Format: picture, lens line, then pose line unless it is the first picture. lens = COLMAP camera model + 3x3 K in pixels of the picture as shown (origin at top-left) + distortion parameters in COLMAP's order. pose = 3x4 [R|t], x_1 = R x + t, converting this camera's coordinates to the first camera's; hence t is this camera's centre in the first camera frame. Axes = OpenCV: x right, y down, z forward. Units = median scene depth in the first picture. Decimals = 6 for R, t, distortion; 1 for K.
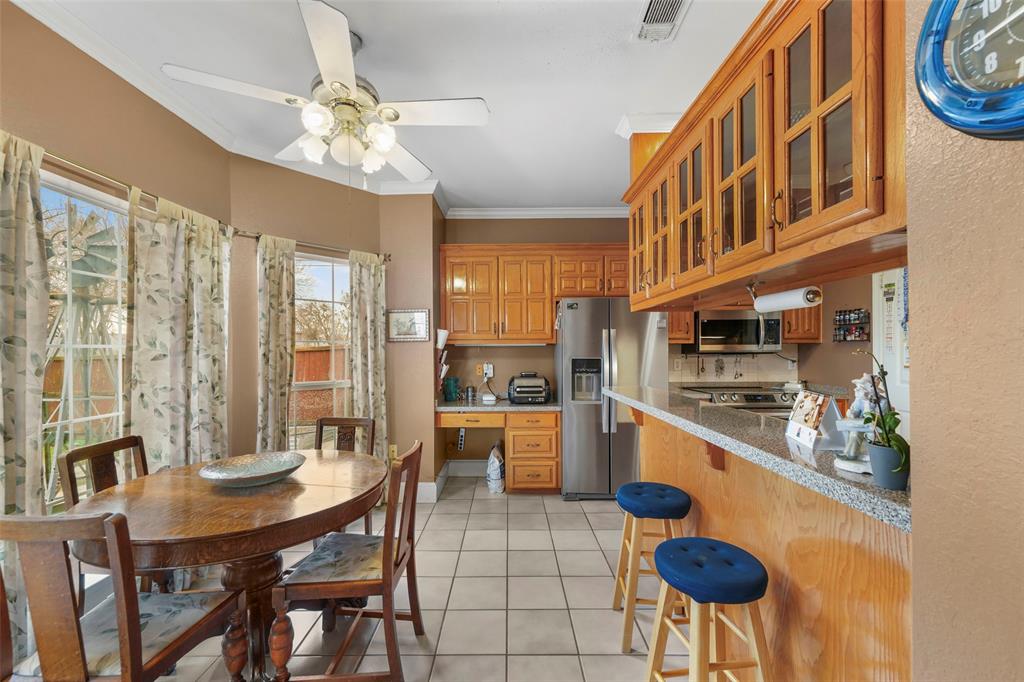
lens RADIAL K [[406.7, 0, 509.5], [0, 406.7, 347.7], [0, 0, 1]] dist [0.003228, -0.001147]
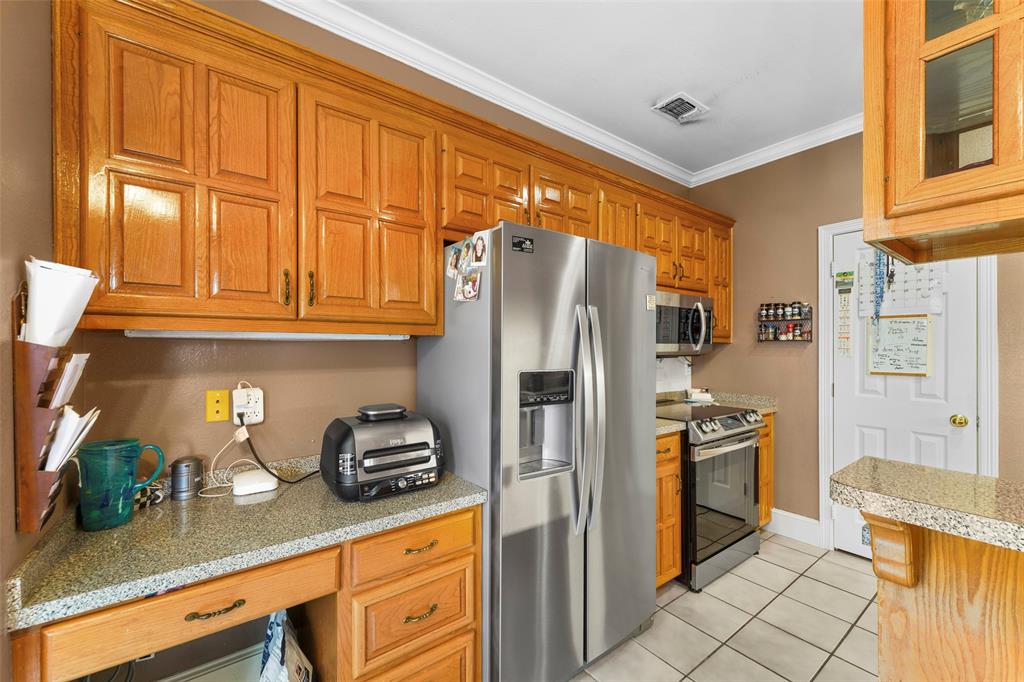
lens RADIAL K [[406.7, 0, 505.1], [0, 406.7, 346.3], [0, 0, 1]] dist [0.003228, -0.001147]
pose [[0.803108, 0.008917, 0.595767, -0.095618], [-0.010542, 0.999944, -0.000756, 0.000663], [-0.595740, -0.005673, 0.803157, 0.640512]]
